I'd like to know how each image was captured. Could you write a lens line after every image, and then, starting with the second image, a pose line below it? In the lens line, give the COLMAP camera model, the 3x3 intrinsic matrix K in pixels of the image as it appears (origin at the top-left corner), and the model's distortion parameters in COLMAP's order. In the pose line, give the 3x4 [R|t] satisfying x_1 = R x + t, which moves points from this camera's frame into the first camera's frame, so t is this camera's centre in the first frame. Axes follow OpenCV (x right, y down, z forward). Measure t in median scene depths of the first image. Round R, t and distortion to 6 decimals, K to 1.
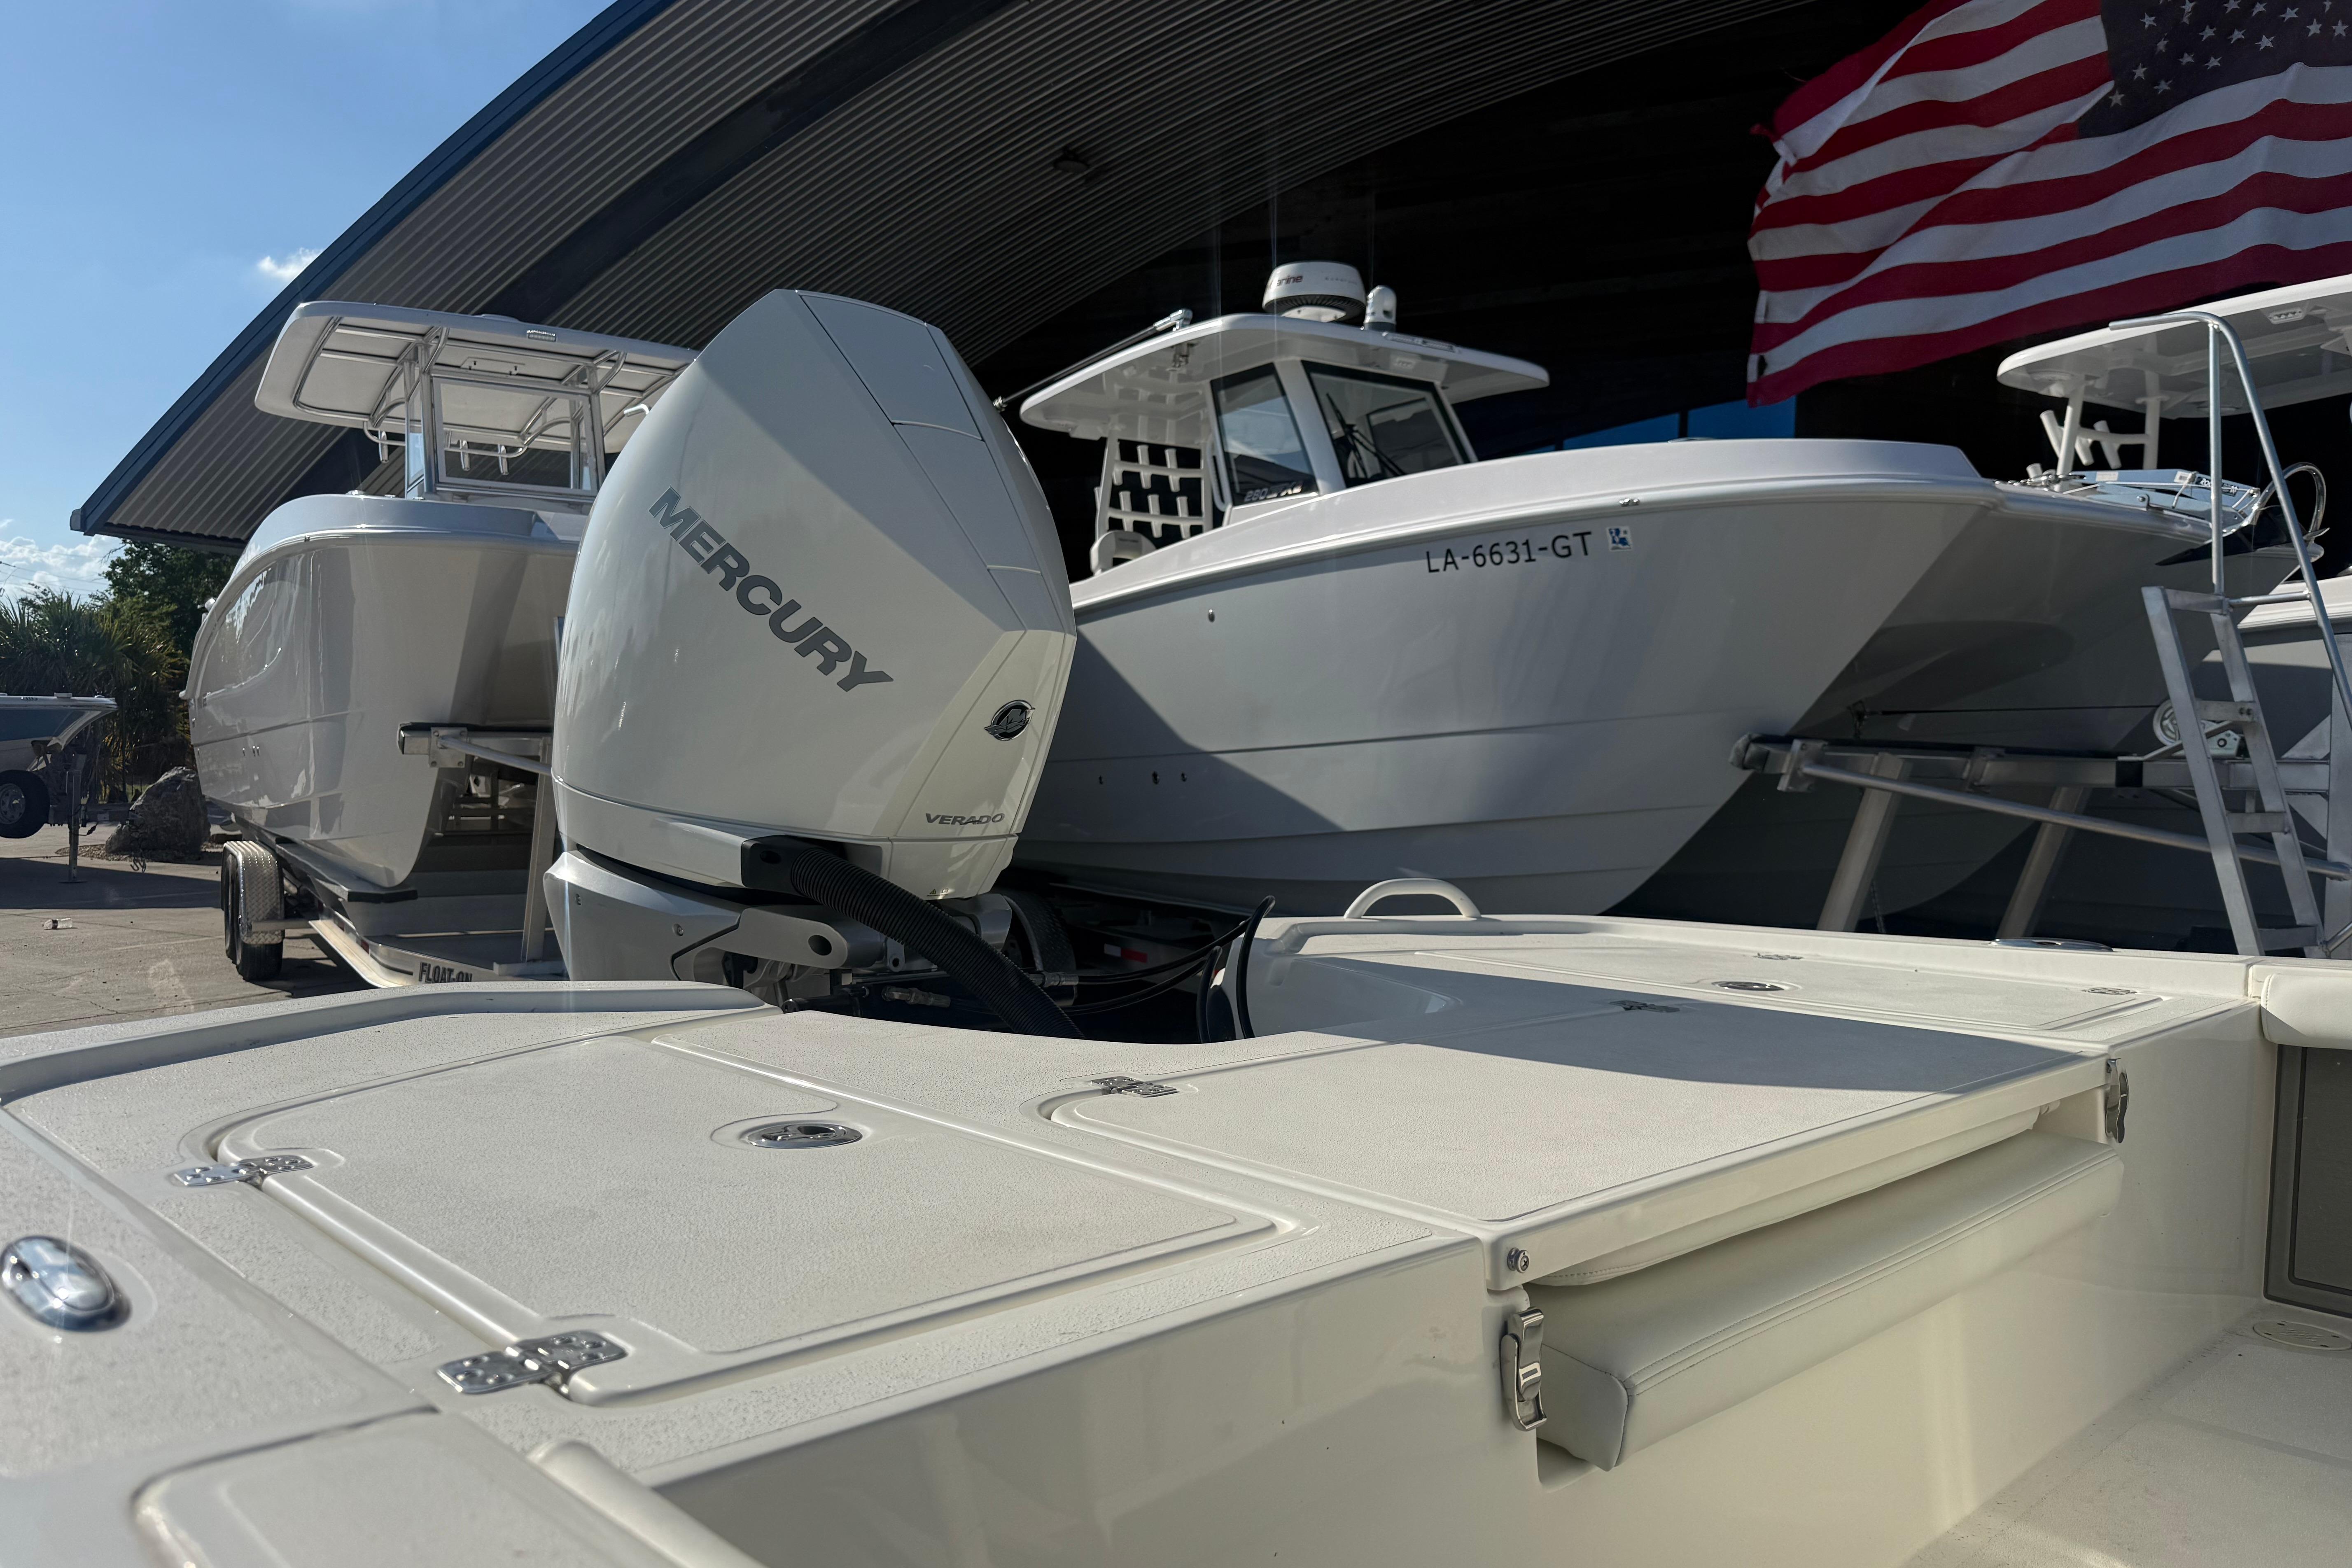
lens RADIAL K [[1632.6, 0, 1214.6], [0, 1632.6, 820.6], [0, 0, 1]] dist [0.058289, -0.073674]
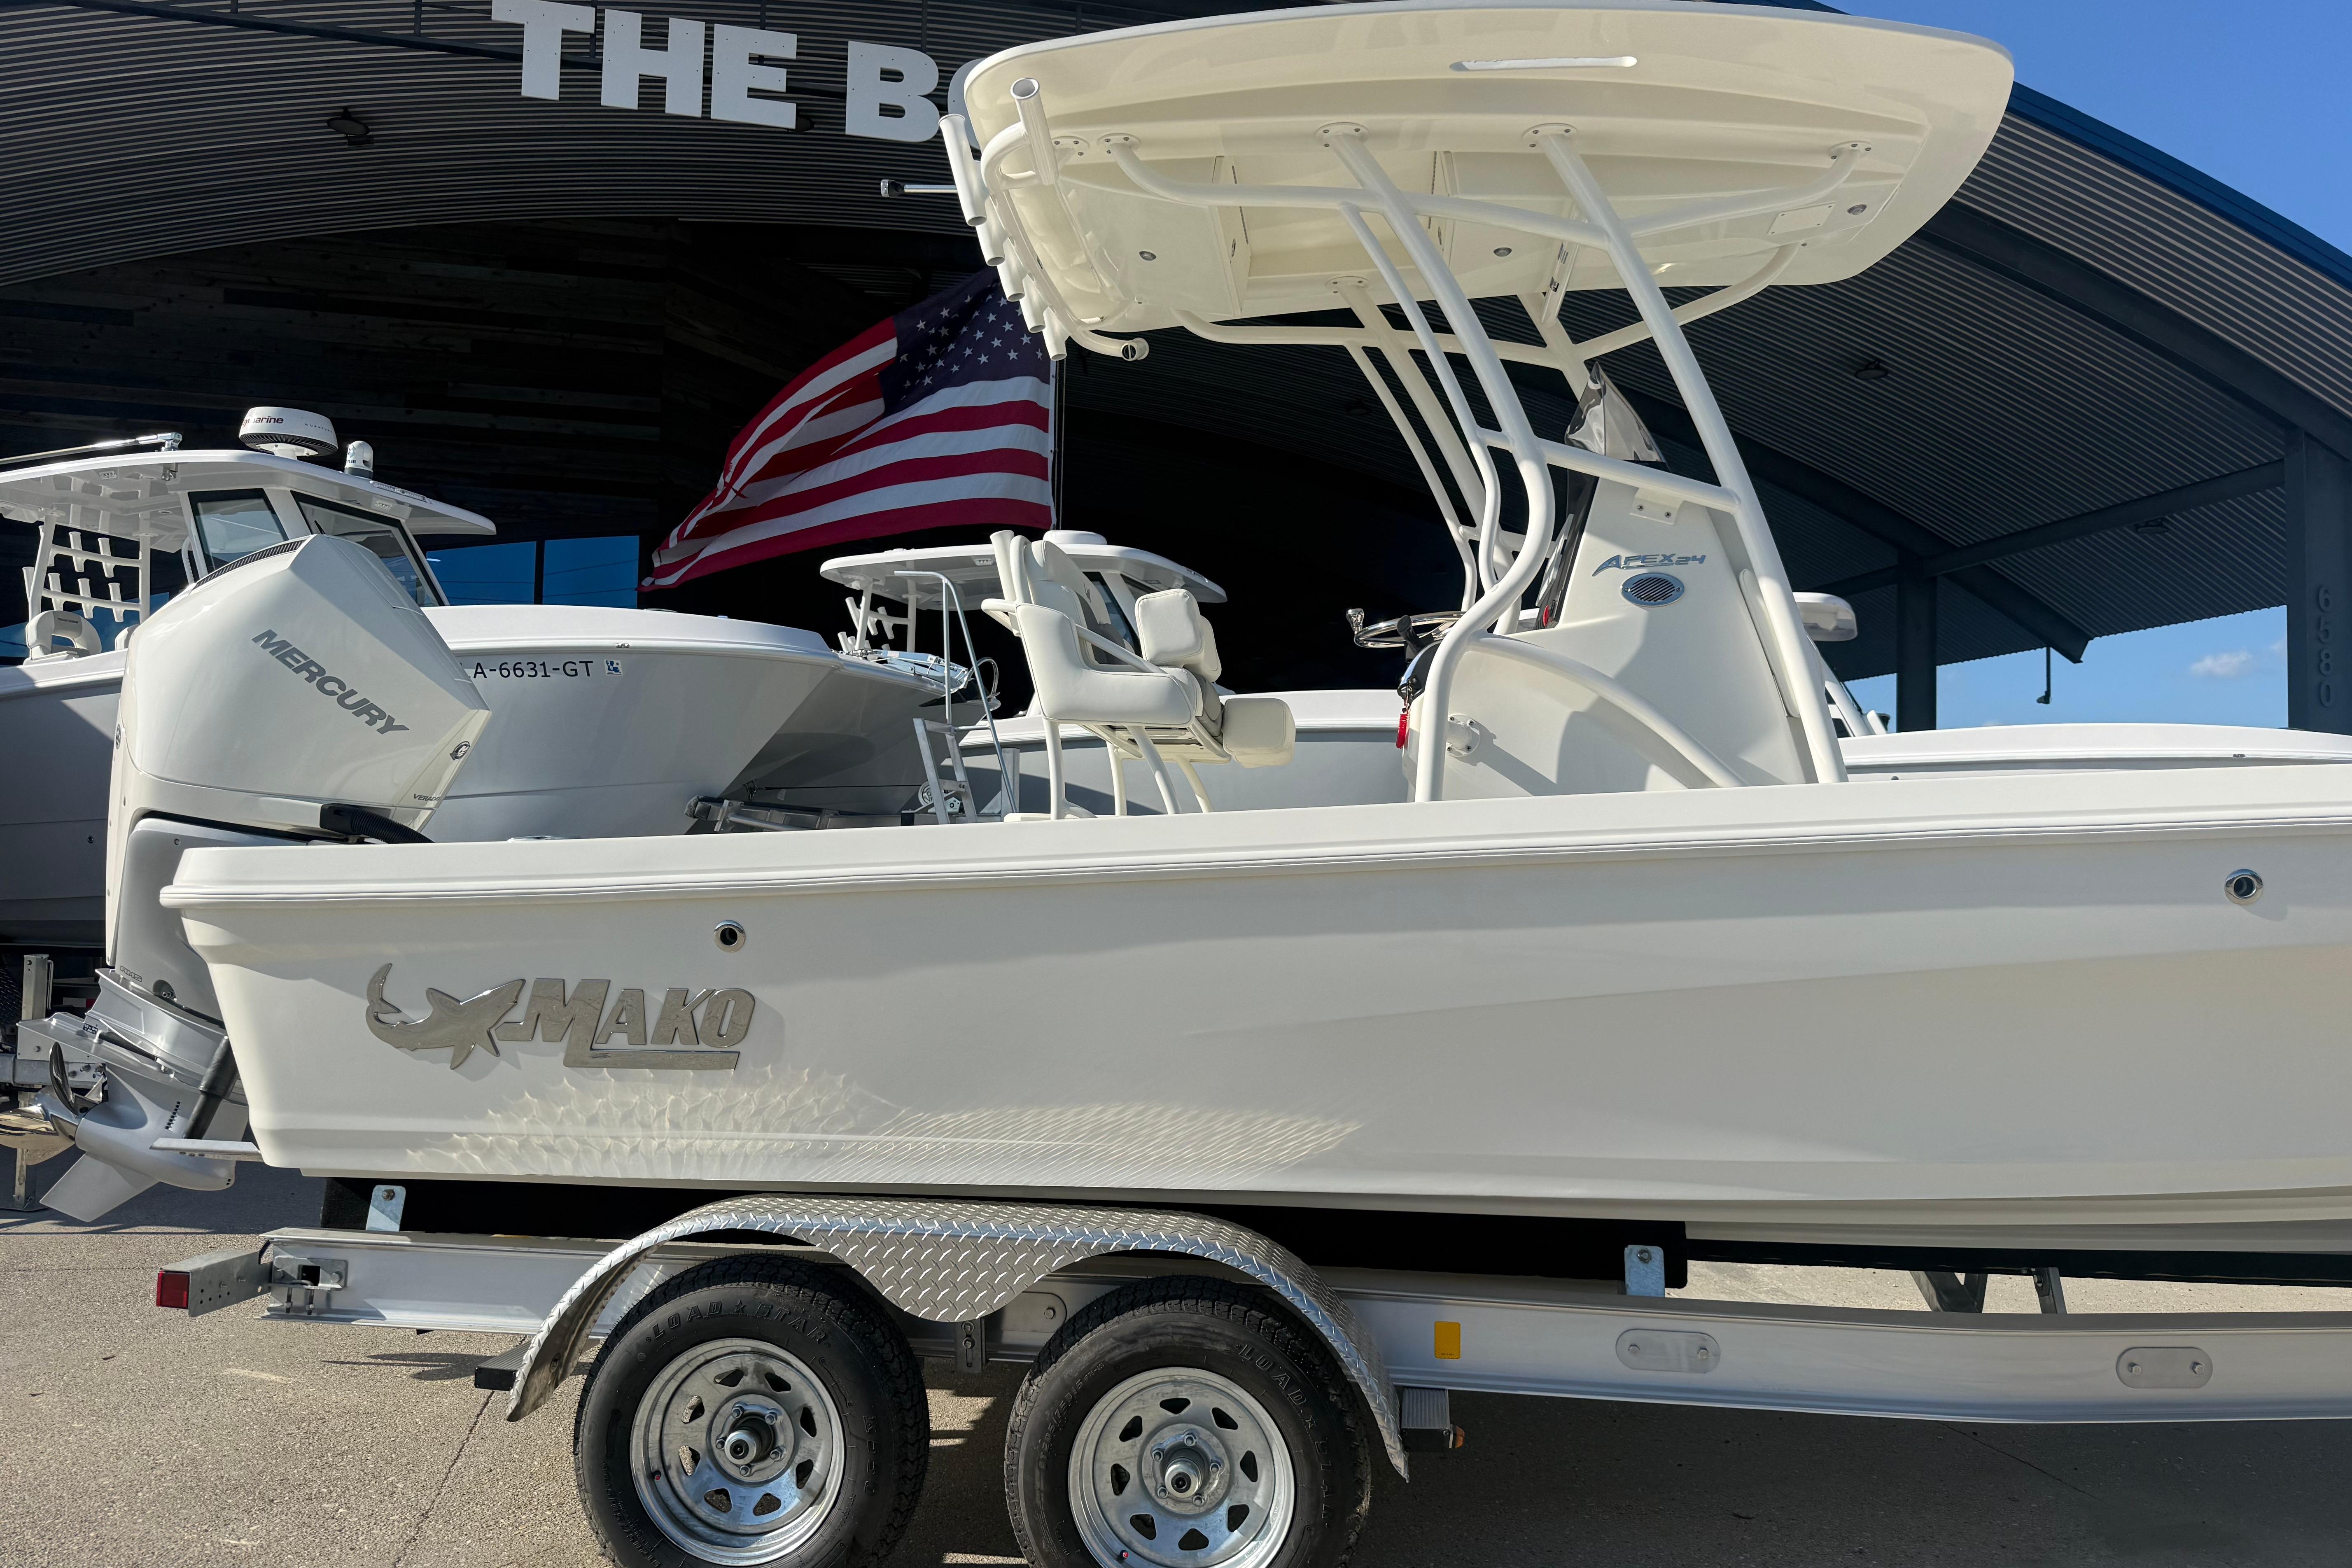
lens RADIAL K [[1595.0, 0, 1176.1], [0, 1595.0, 766.6], [0, 0, 1]] dist [0.135569, -0.263521]
pose [[0.776745, 0.034866, 0.628849, -0.180574], [0.027123, 0.995688, -0.088707, 0.042808], [-0.629231, 0.085959, 0.772450, -0.305203]]
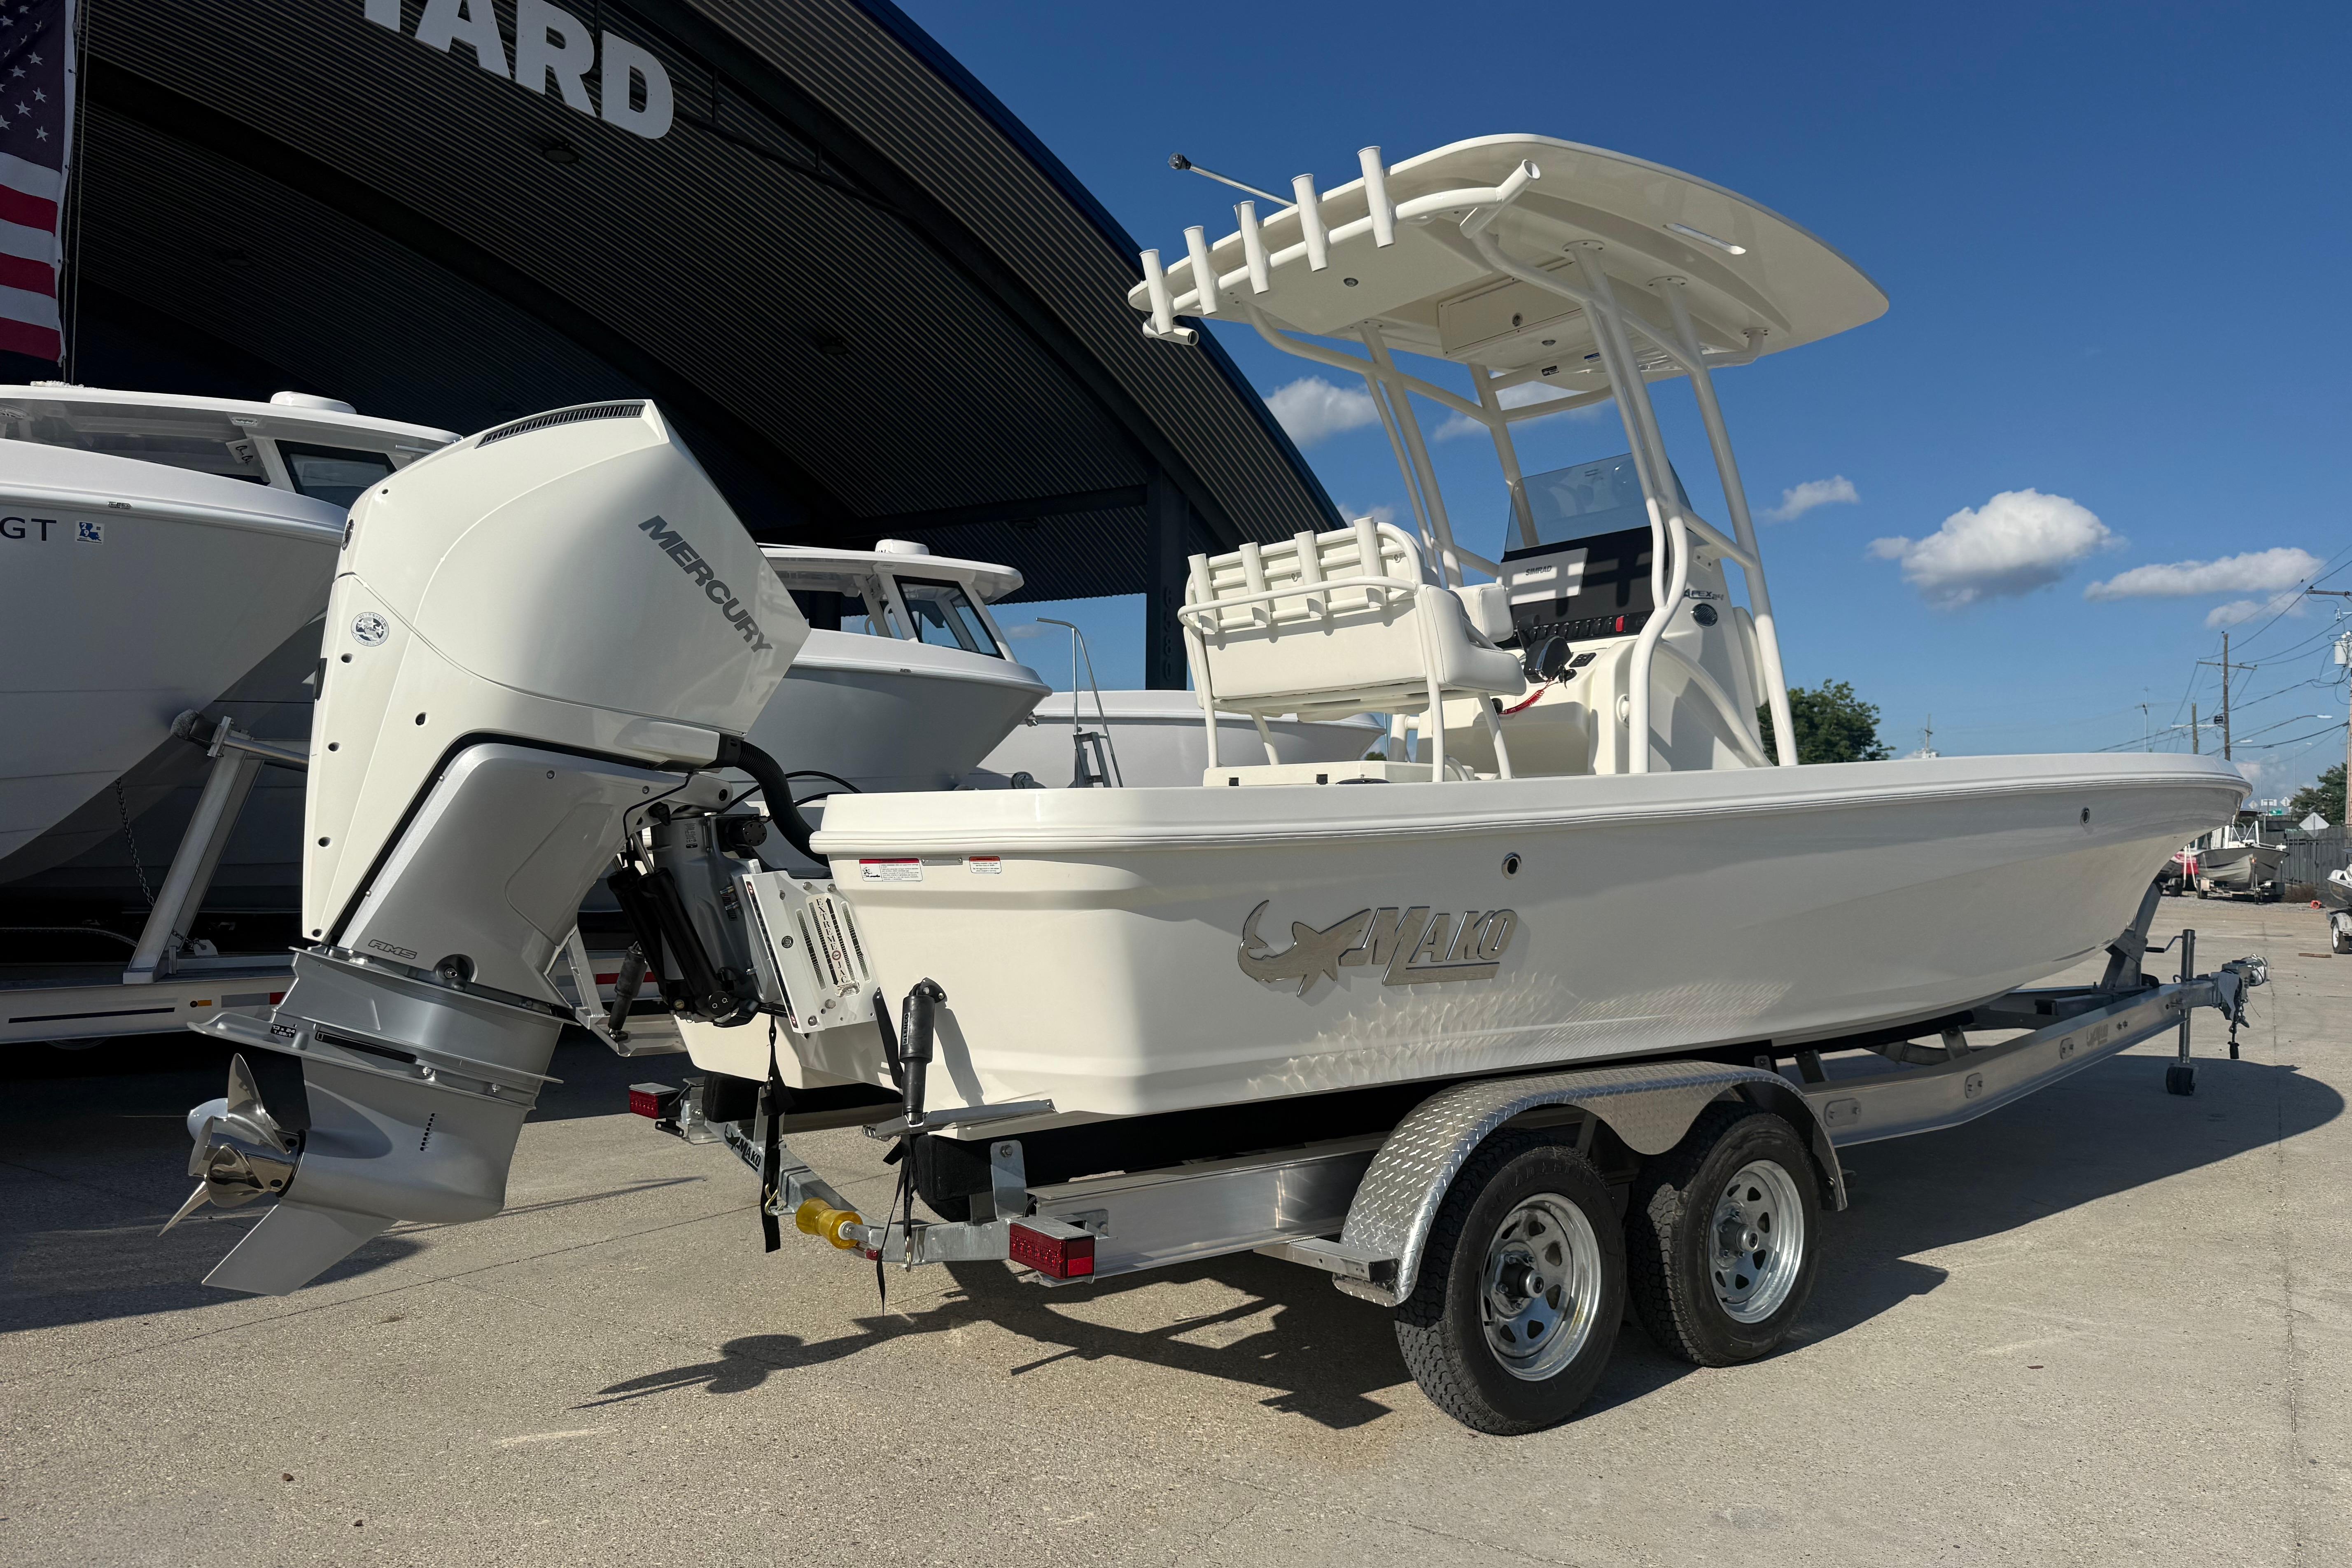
lens RADIAL K [[1645.8, 0, 1176.0], [0, 1645.8, 784.0], [0, 0, 1]] dist [0.017419, -0.003101]
pose [[0.136366, 0.007522, 0.990630, -0.479360], [0.037523, 0.999214, -0.012752, 0.026325], [-0.989948, 0.038911, 0.135976, 0.071106]]
